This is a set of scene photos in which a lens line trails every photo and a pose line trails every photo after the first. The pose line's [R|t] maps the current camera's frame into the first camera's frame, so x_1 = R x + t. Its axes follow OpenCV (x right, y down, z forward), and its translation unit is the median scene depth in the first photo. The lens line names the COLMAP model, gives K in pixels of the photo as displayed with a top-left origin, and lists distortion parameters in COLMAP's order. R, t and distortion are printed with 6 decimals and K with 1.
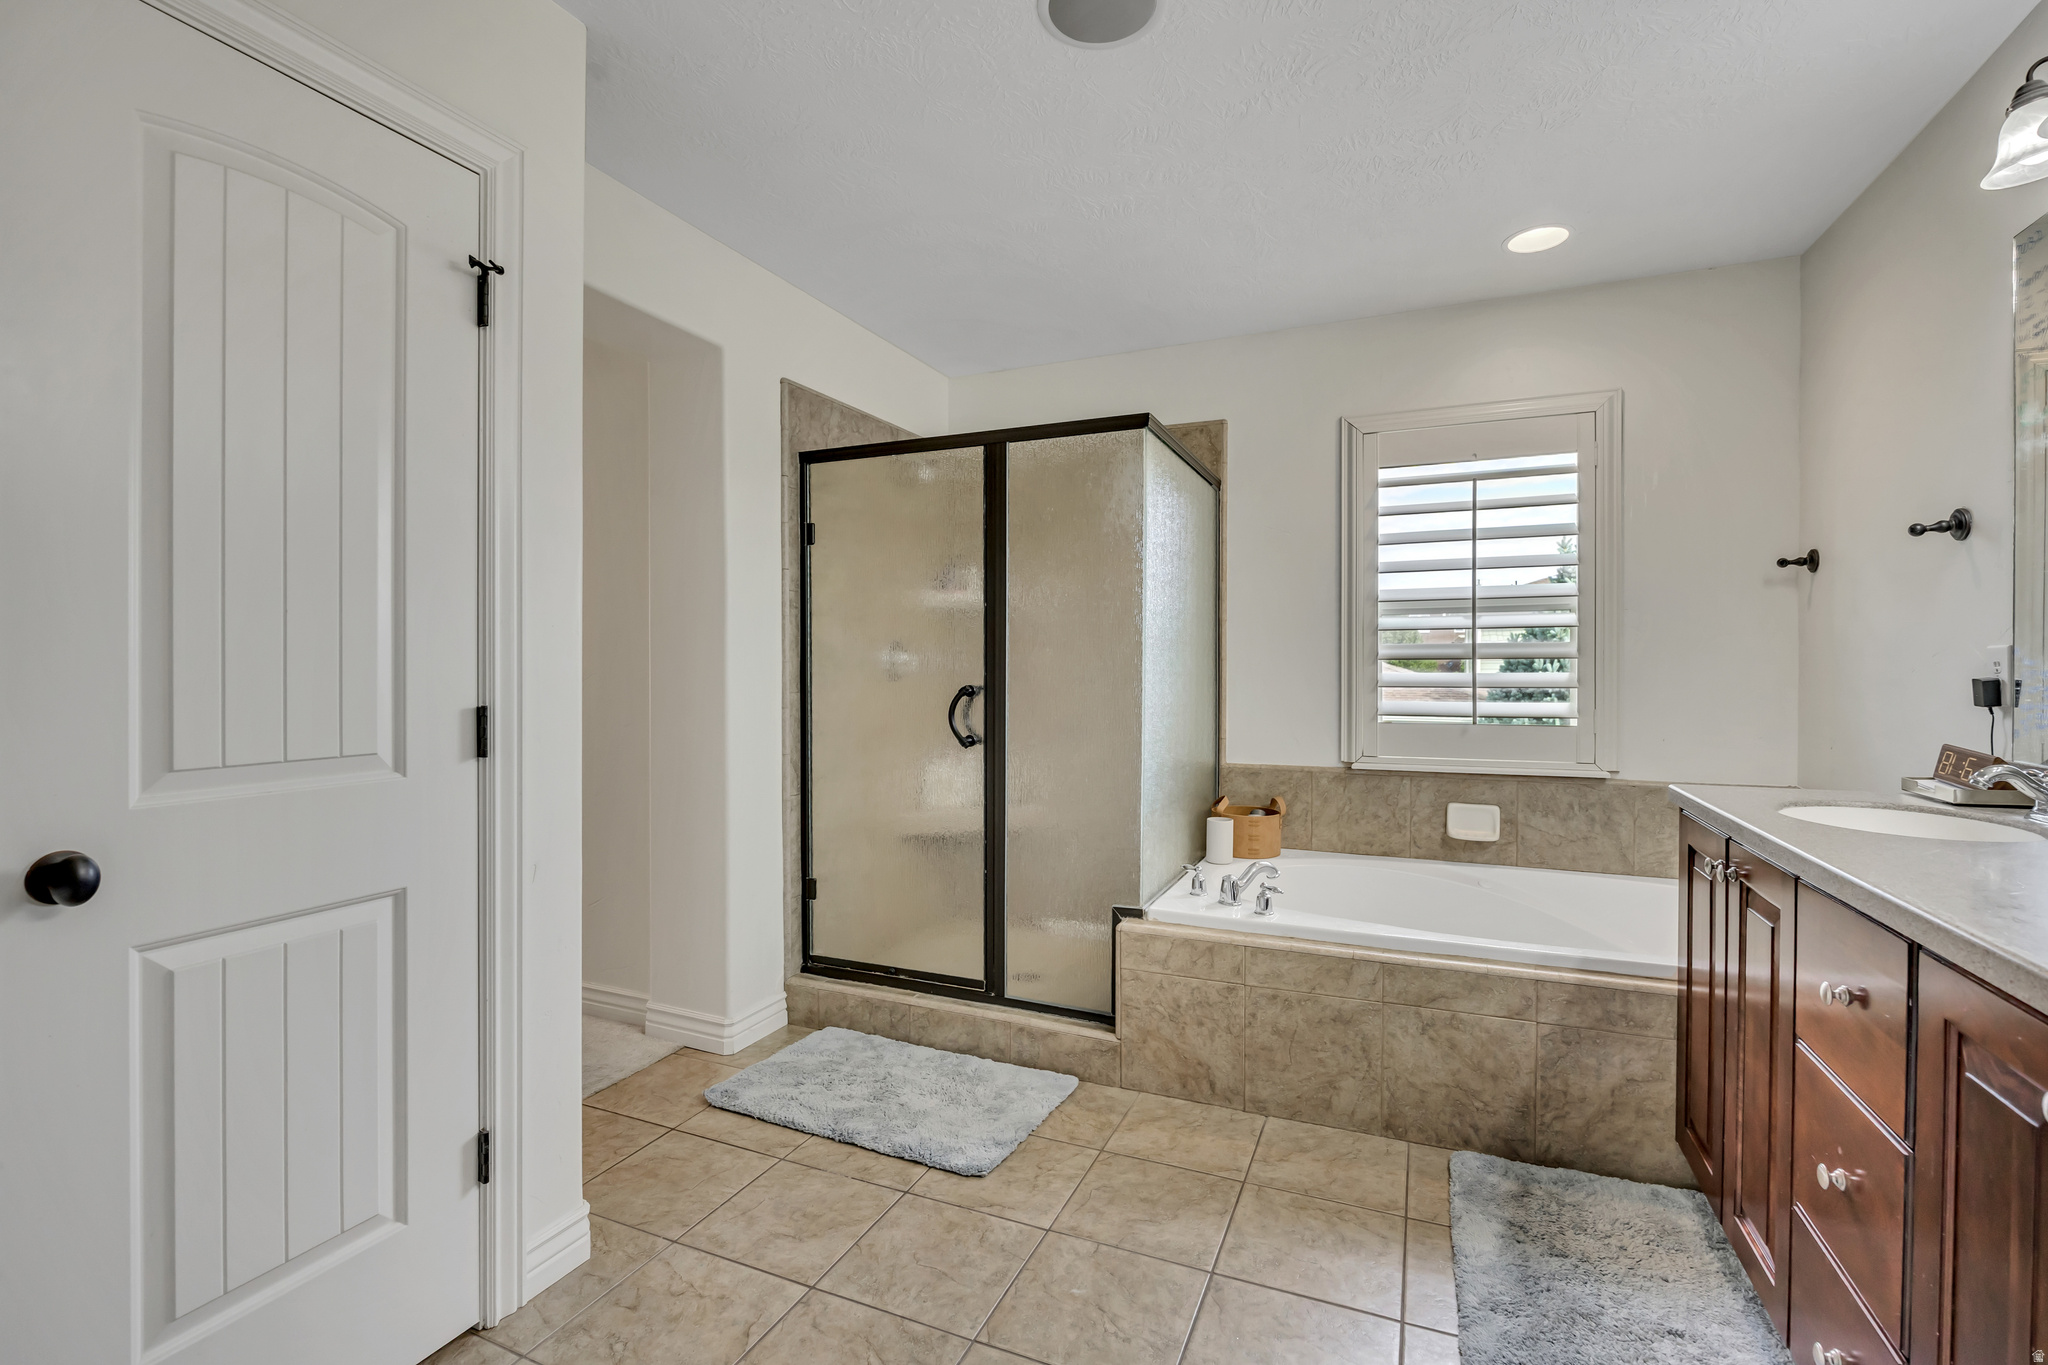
lens RADIAL K [[857.3, 0, 1080.8], [0, 857.3, 681.1], [0, 0, 1]] dist [0.023309, -0.000138]
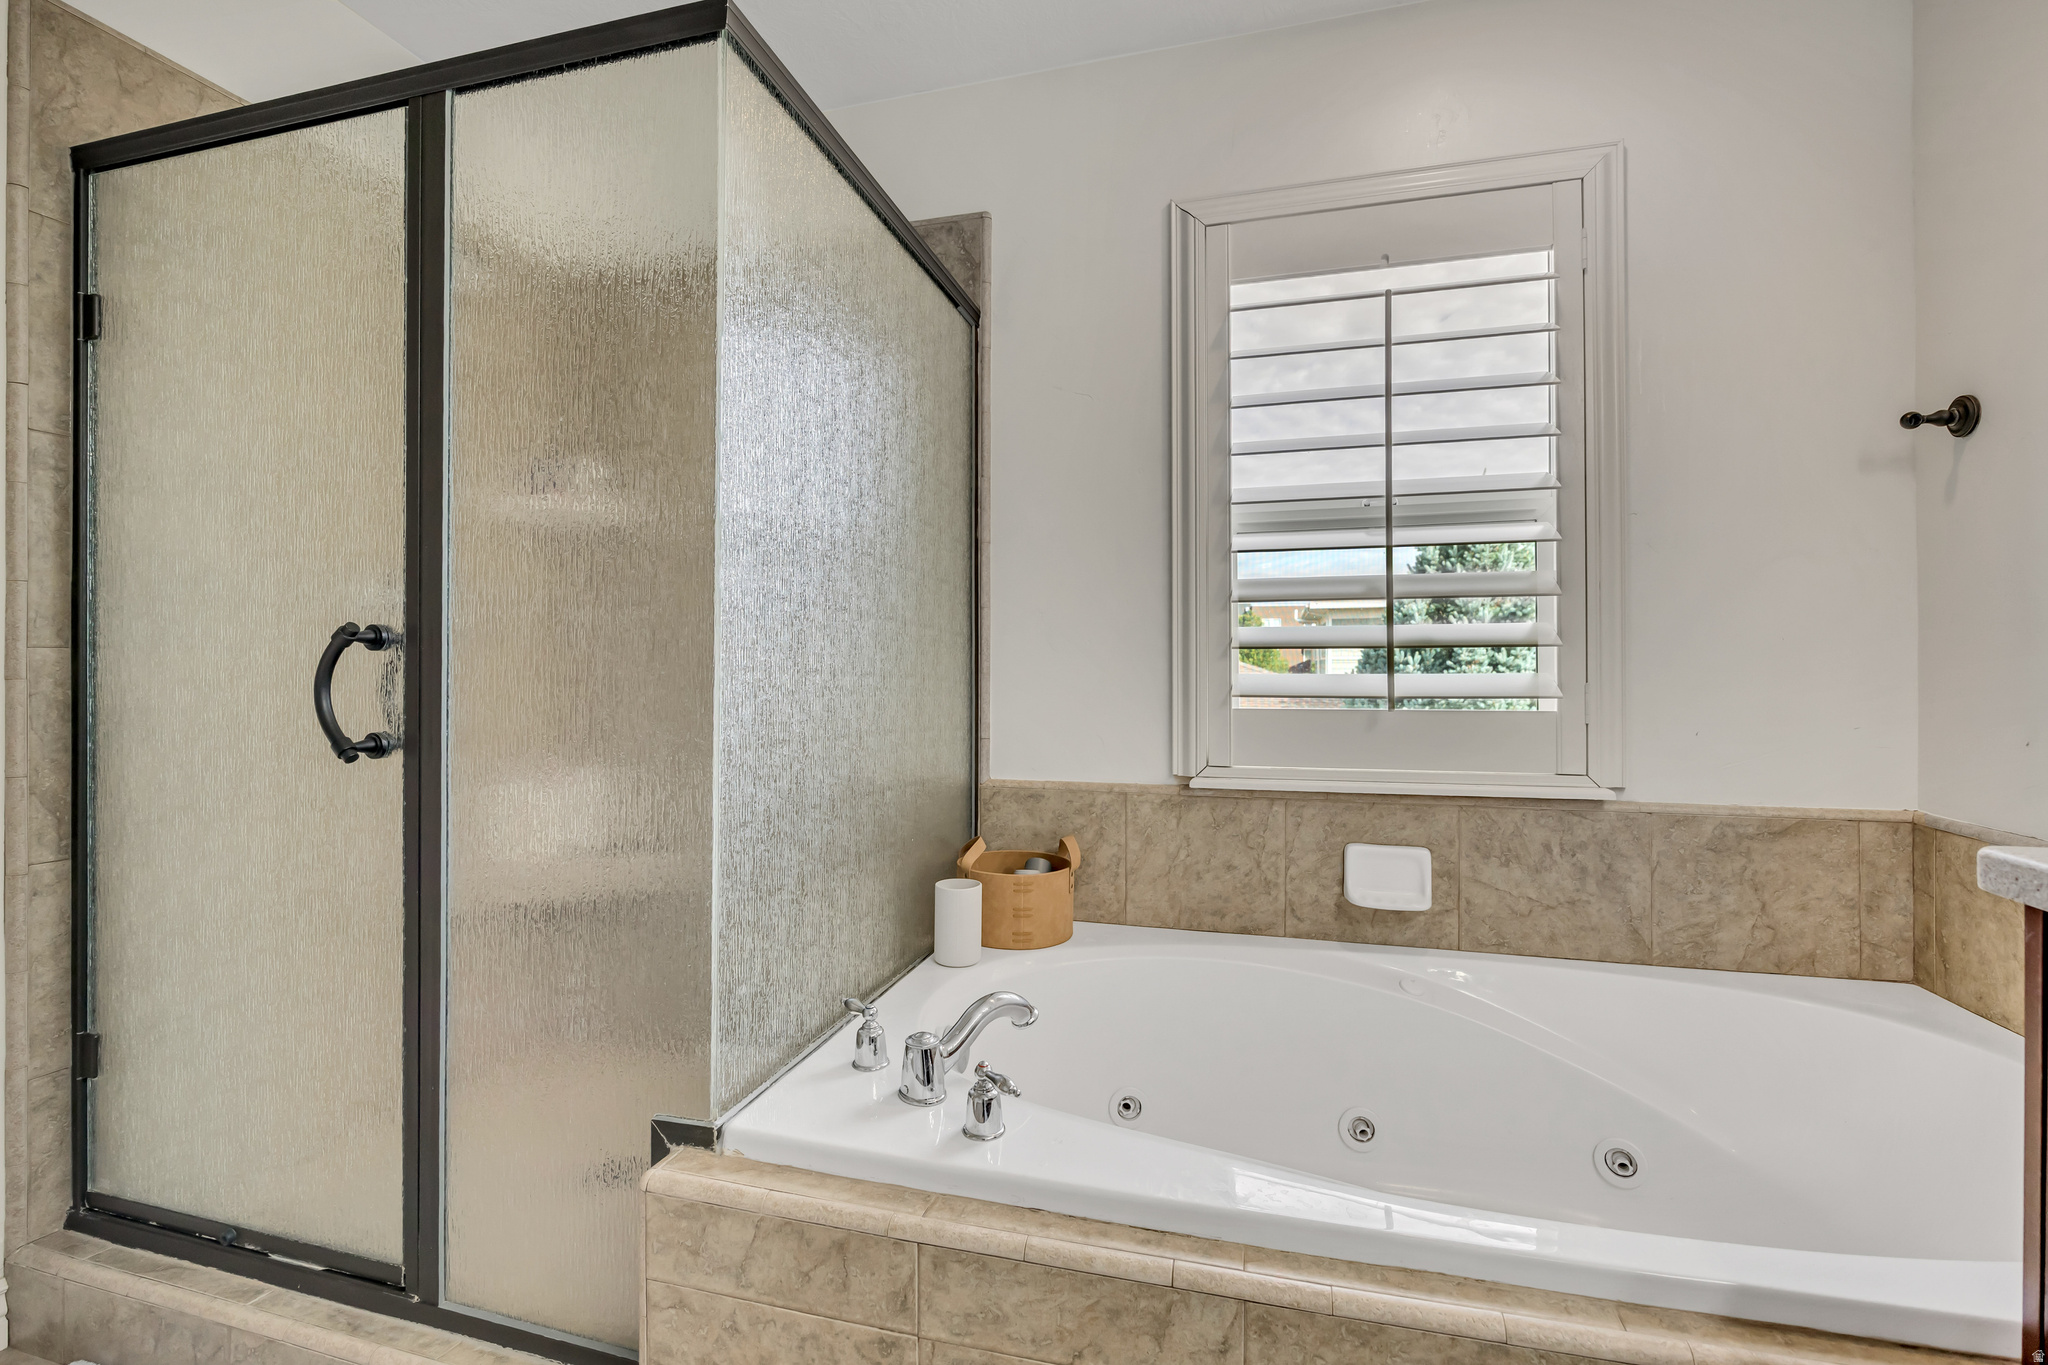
lens RADIAL K [[913.4, 0, 1023.0], [0, 913.4, 666.9], [0, 0, 1]] dist [-0.006486, -0.000610]
pose [[0.994154, 0.001876, 0.107954, 0.143890], [-0.000278, 0.999890, -0.014812, 0.030481], [-0.107970, 0.014696, 0.994046, 0.418096]]
